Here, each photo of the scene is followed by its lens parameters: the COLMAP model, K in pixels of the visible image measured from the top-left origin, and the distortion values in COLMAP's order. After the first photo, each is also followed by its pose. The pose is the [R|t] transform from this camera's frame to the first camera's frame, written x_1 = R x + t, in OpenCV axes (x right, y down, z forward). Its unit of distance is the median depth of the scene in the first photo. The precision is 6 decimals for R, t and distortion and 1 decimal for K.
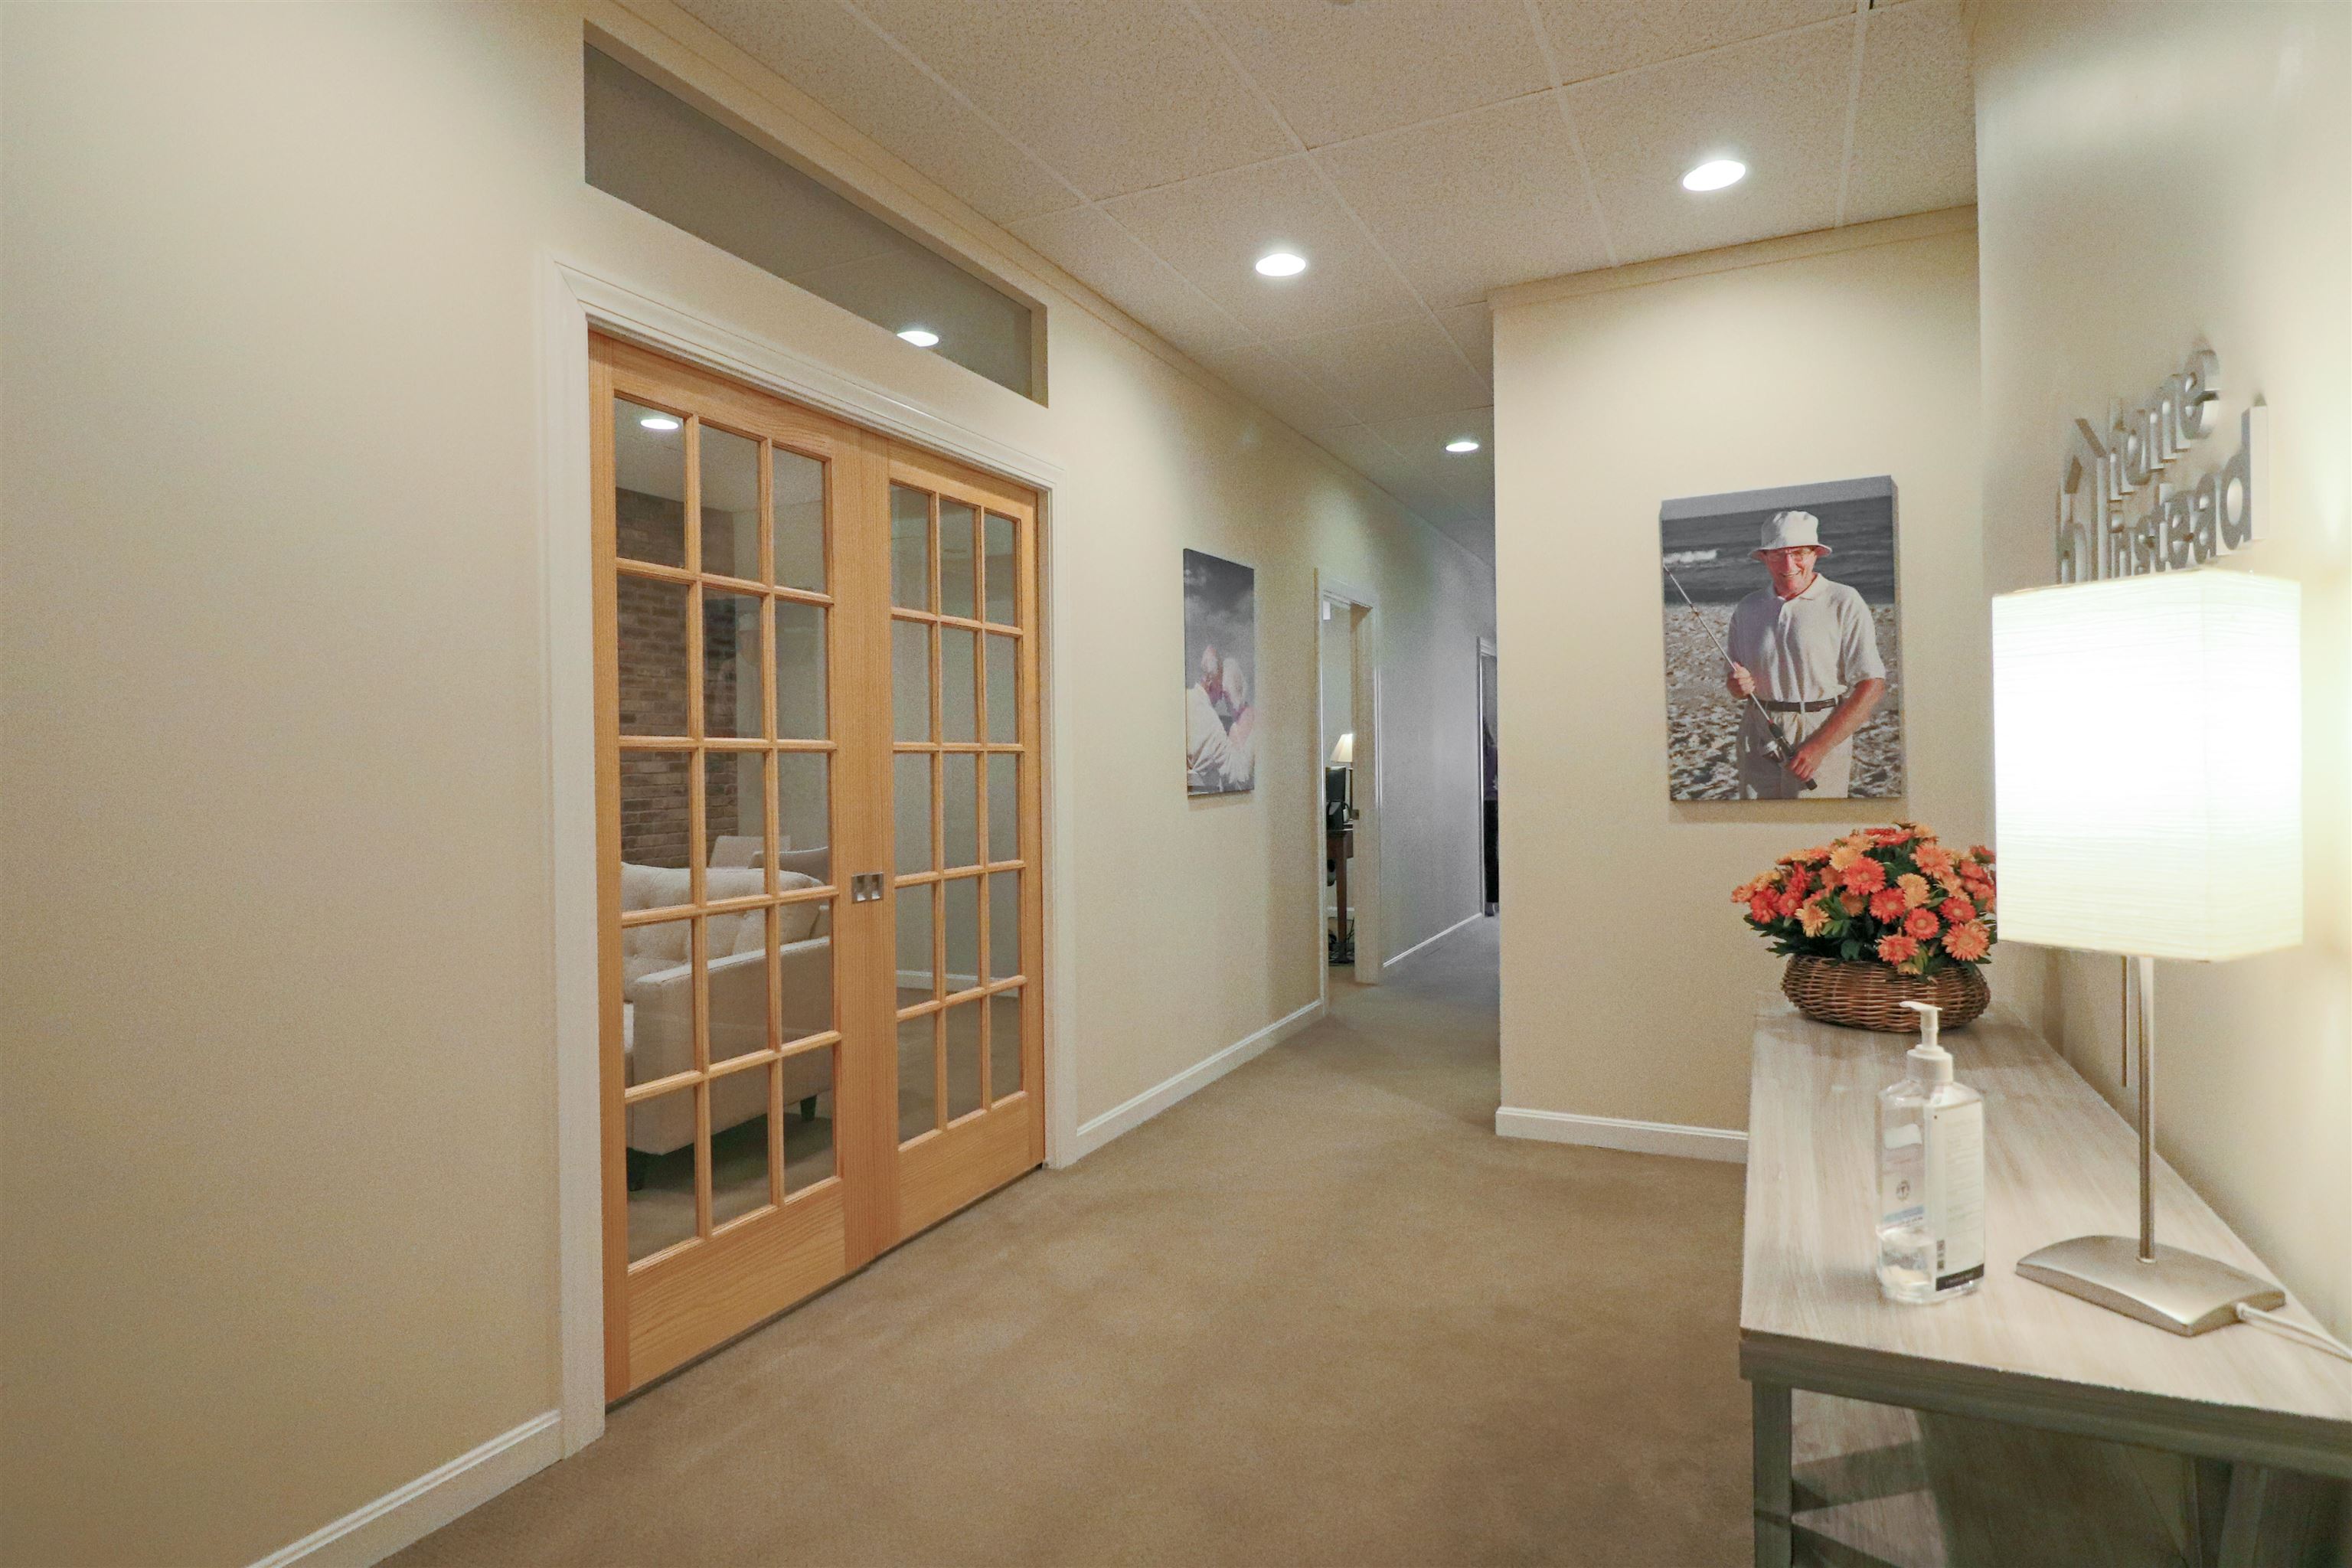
lens RADIAL K [[1209.0, 0, 1186.3], [0, 1209.0, 767.8], [0, 0, 1]] dist [-0.000682, -0.013753]
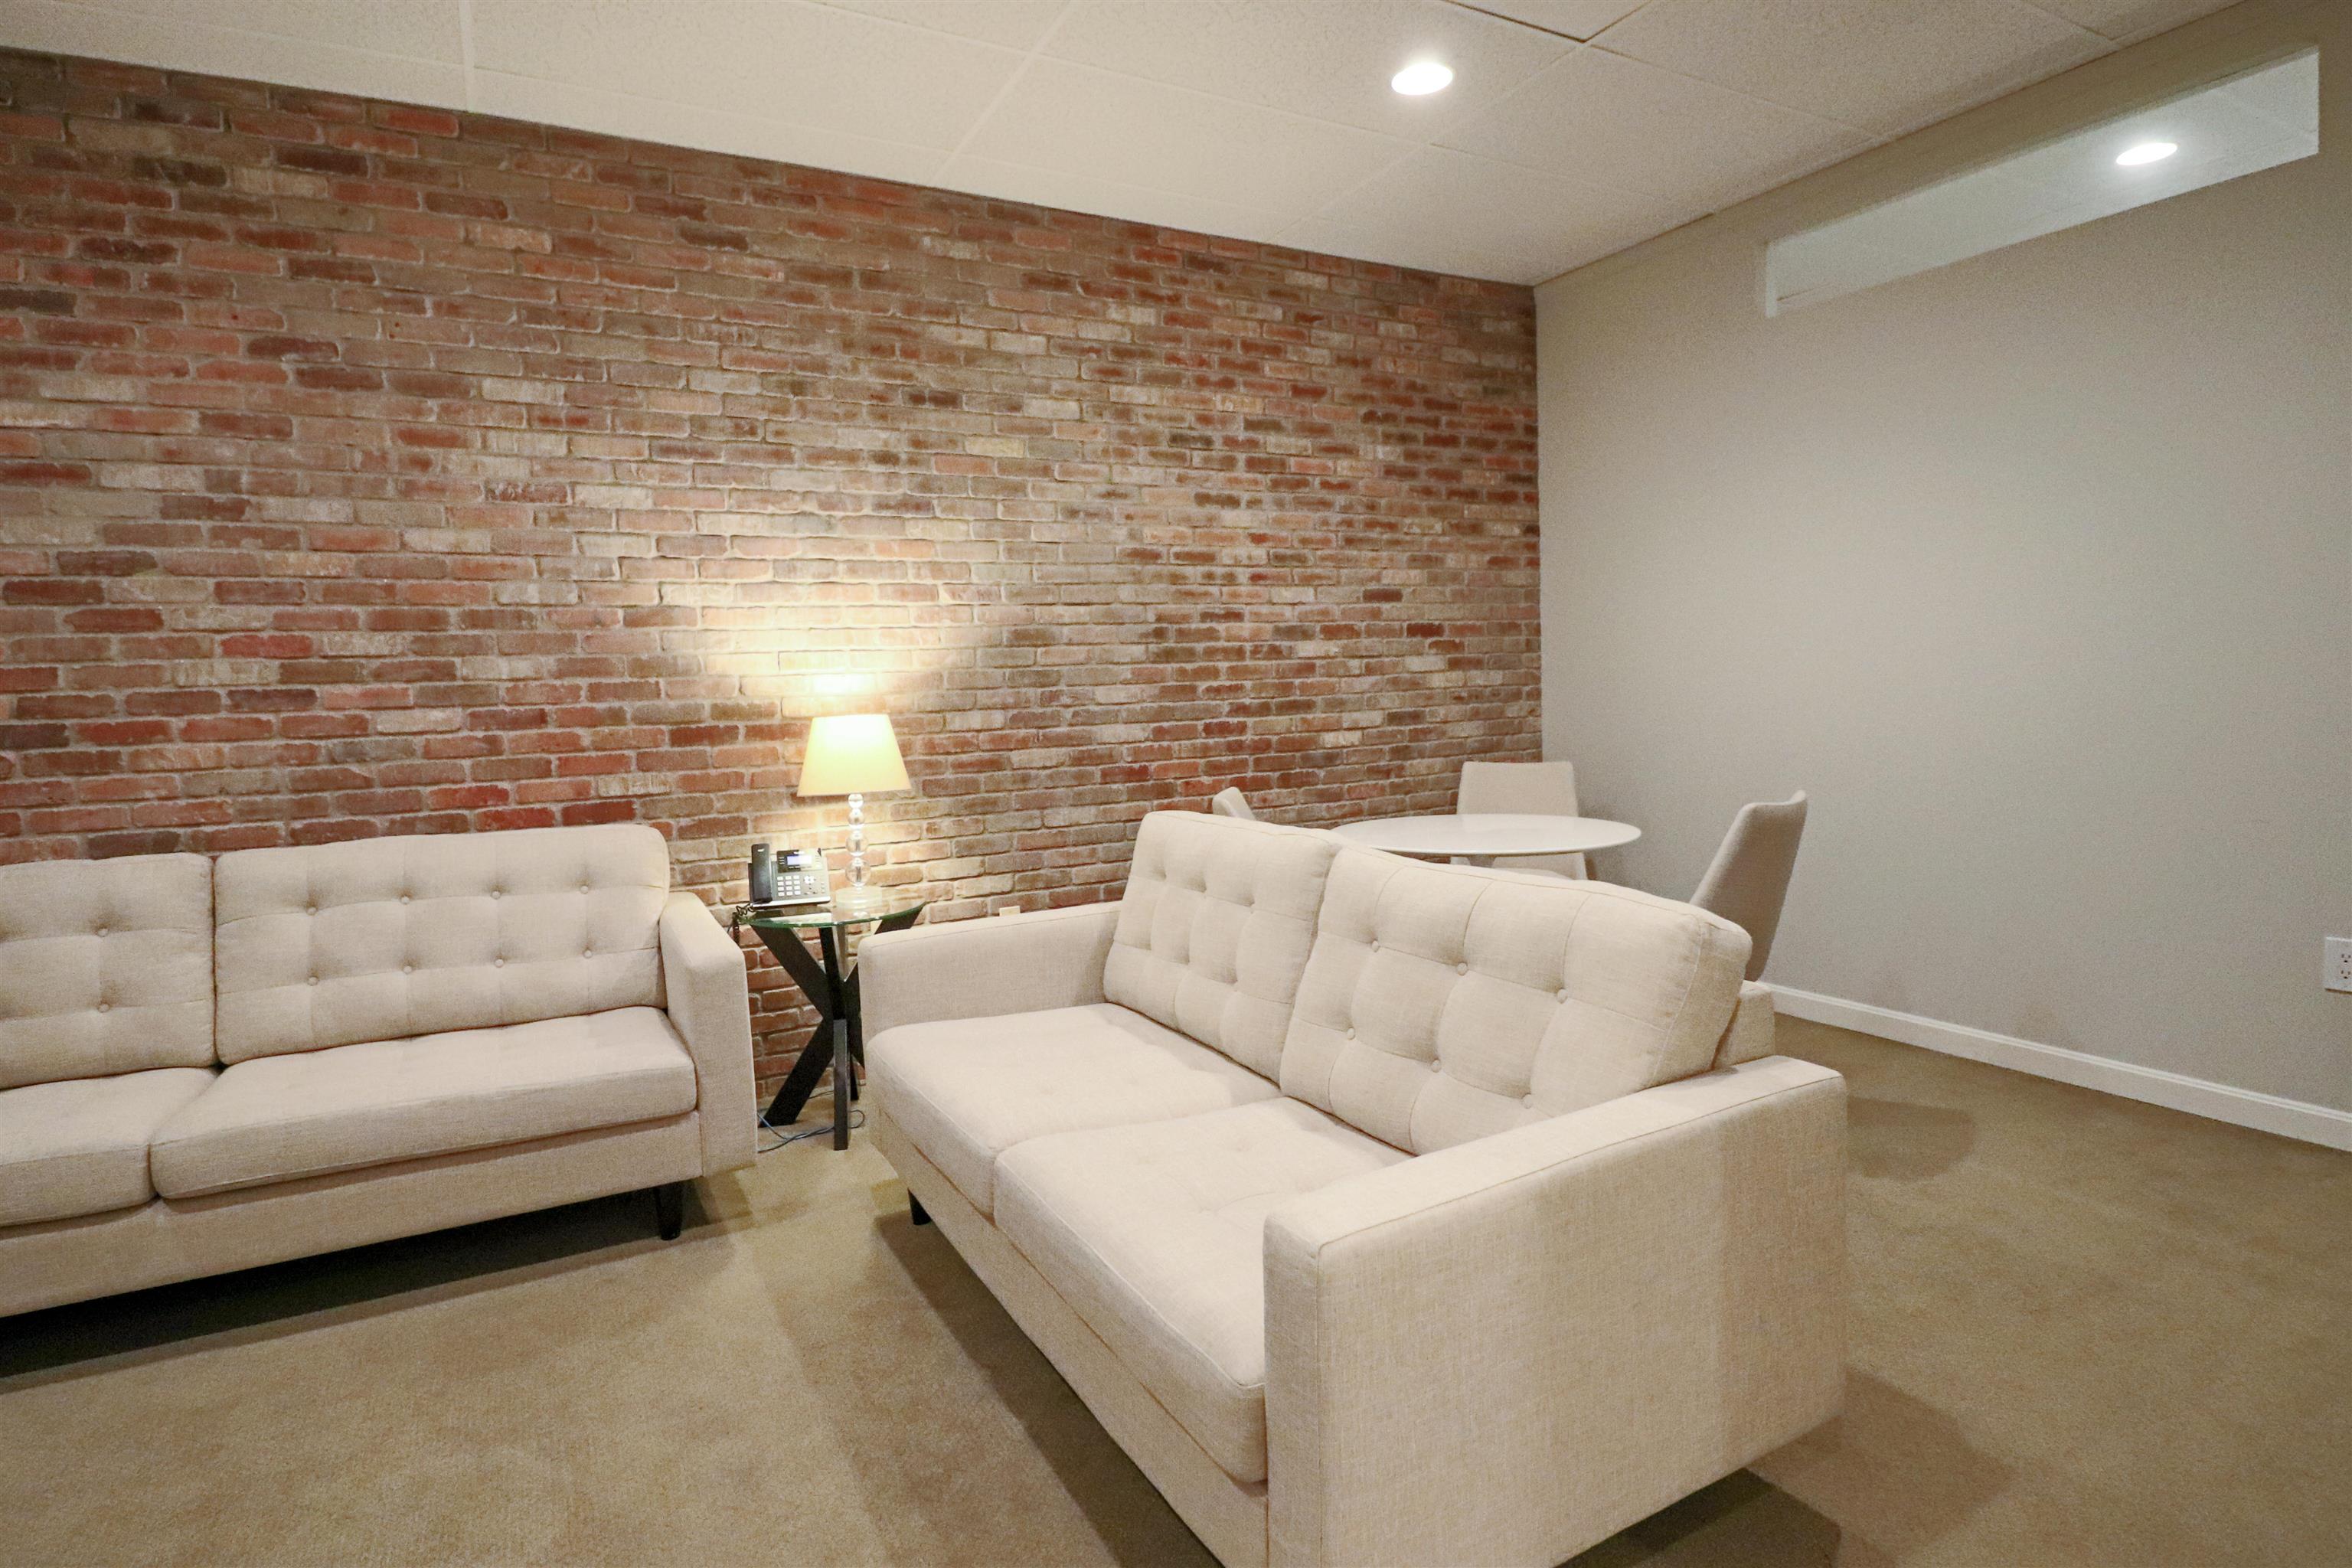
lens RADIAL K [[1209.0, 0, 1186.3], [0, 1209.0, 767.8], [0, 0, 1]] dist [-0.000682, -0.013753]
pose [[0.806142, 0.028412, -0.591039, -0.133488], [0.021196, 0.996819, 0.076828, 0.002821], [0.591342, -0.074462, 0.802976, 0.342170]]
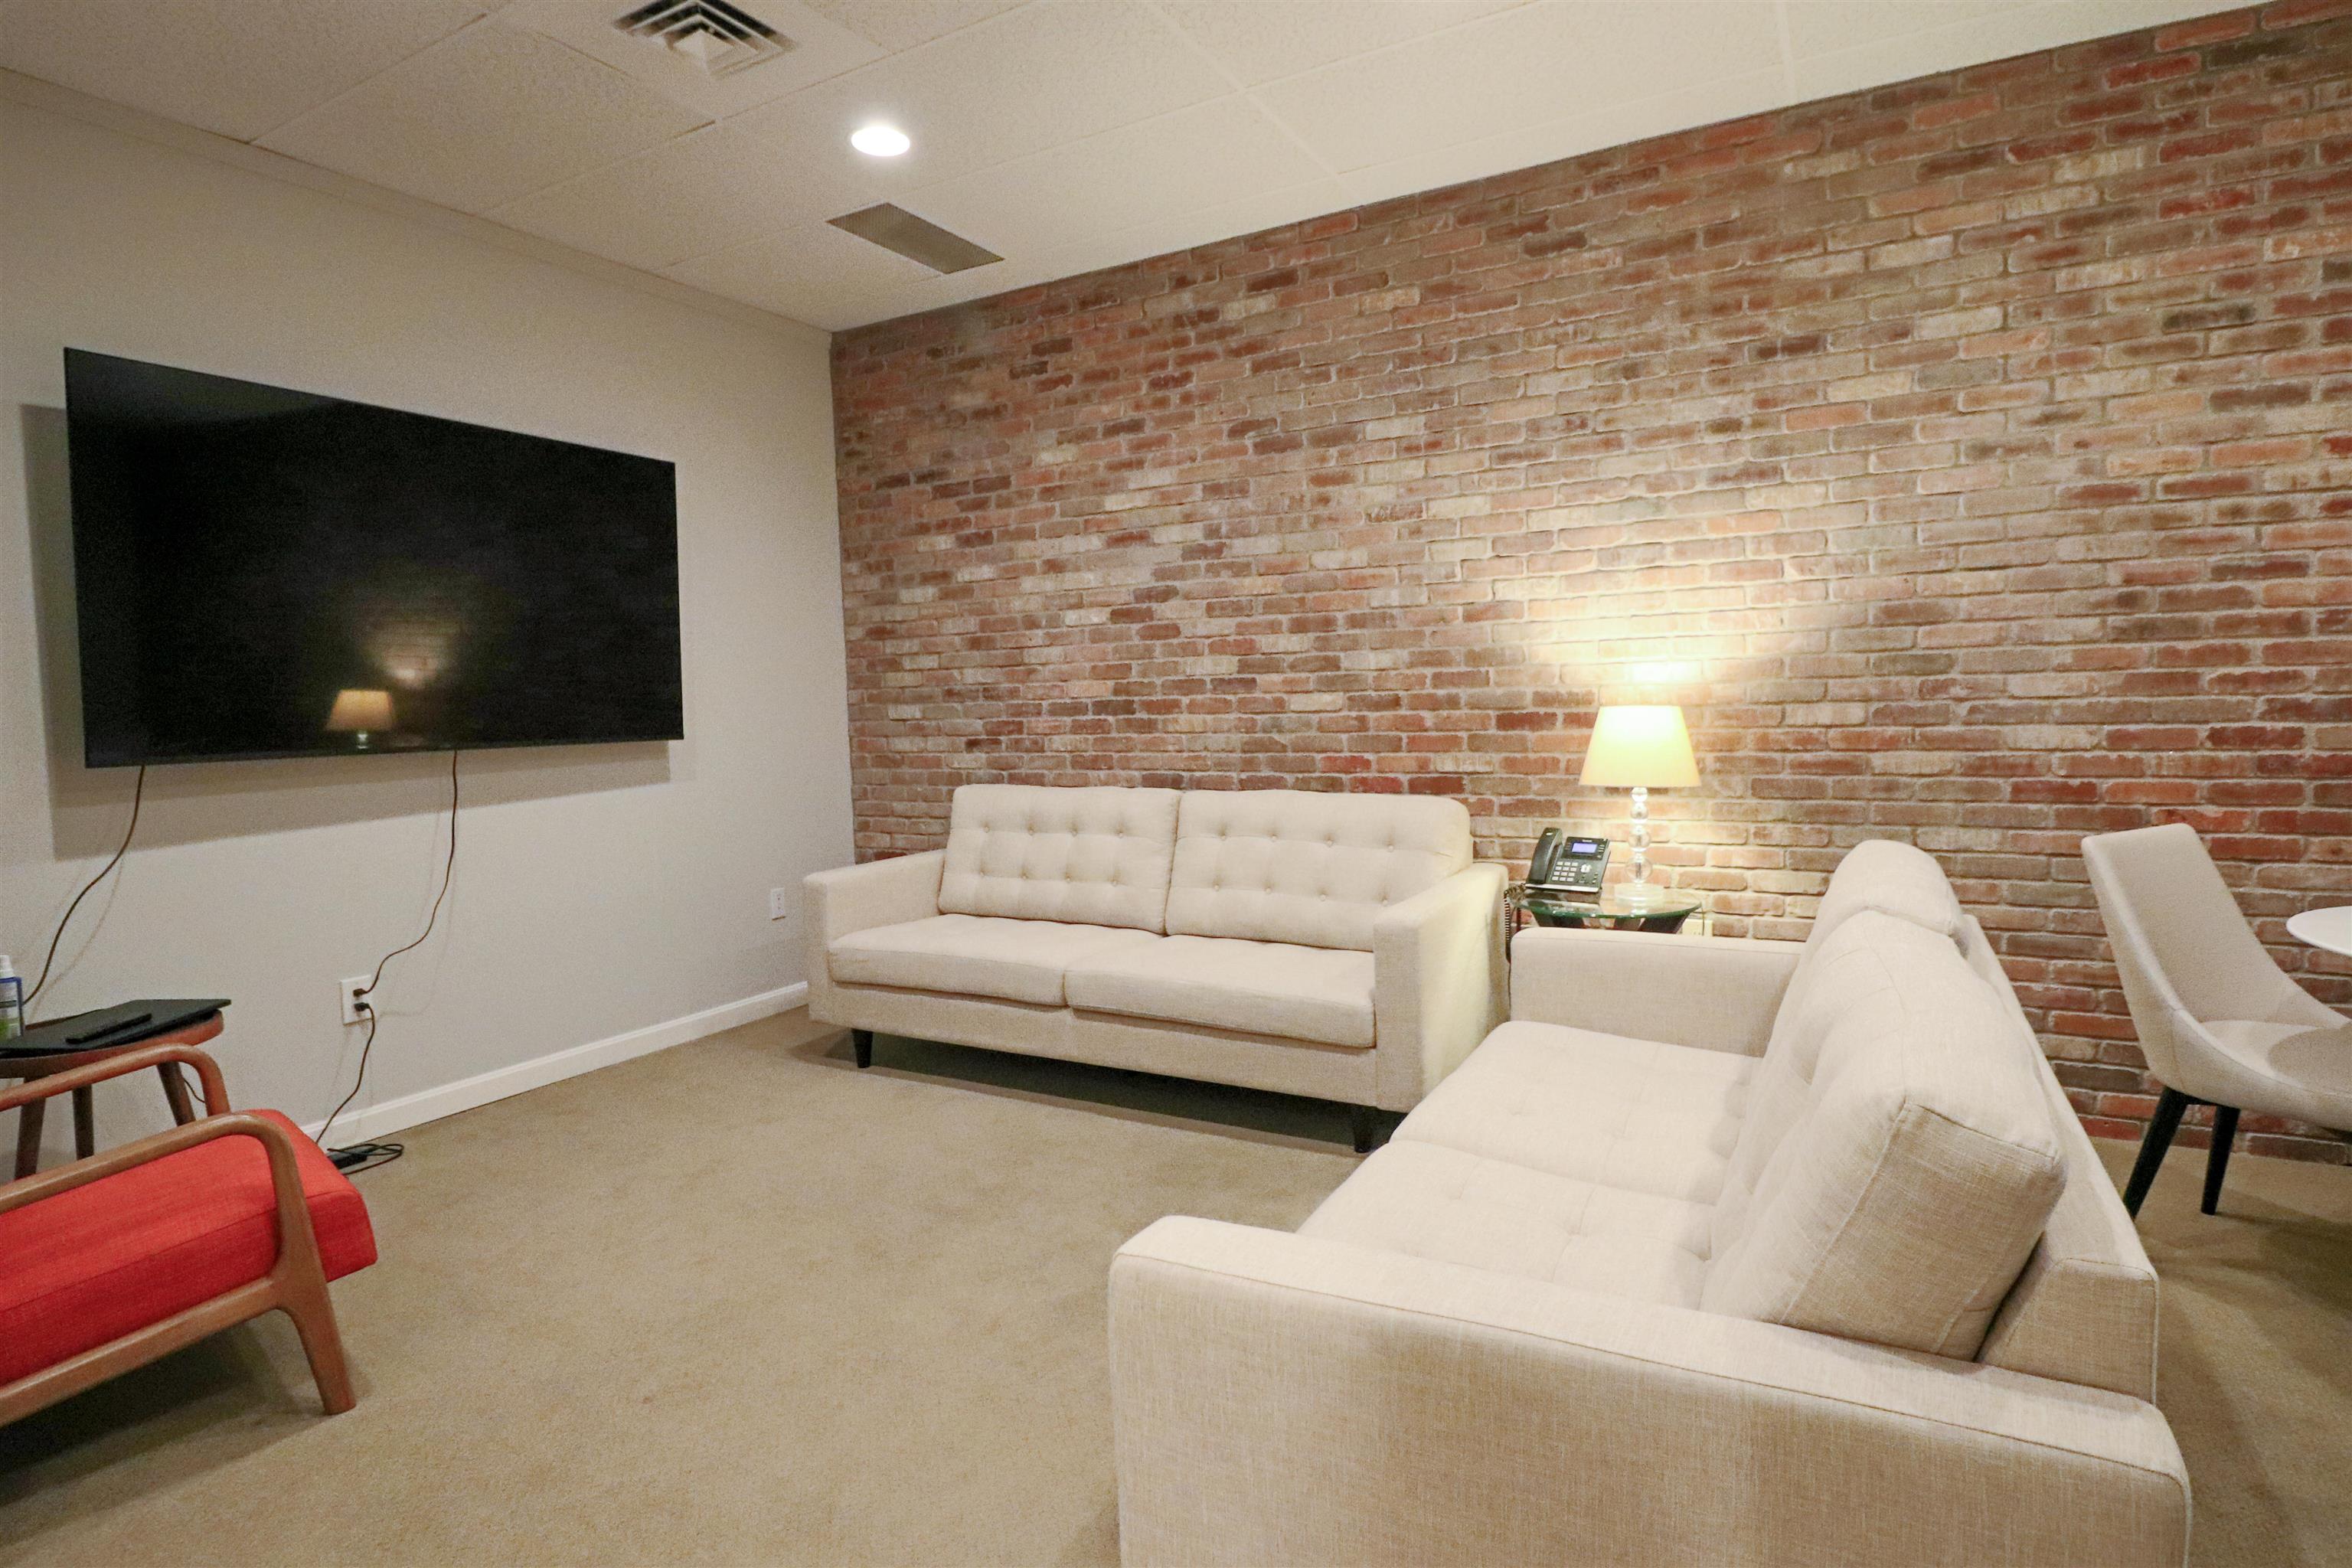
lens RADIAL K [[1209.0, 0, 1186.3], [0, 1209.0, 767.8], [0, 0, 1]] dist [-0.000682, -0.013753]
pose [[-0.070966, 0.074872, -0.994665, -0.044344], [0.027166, 0.996954, 0.073106, 0.001080], [0.997109, -0.021833, -0.072784, 0.522235]]
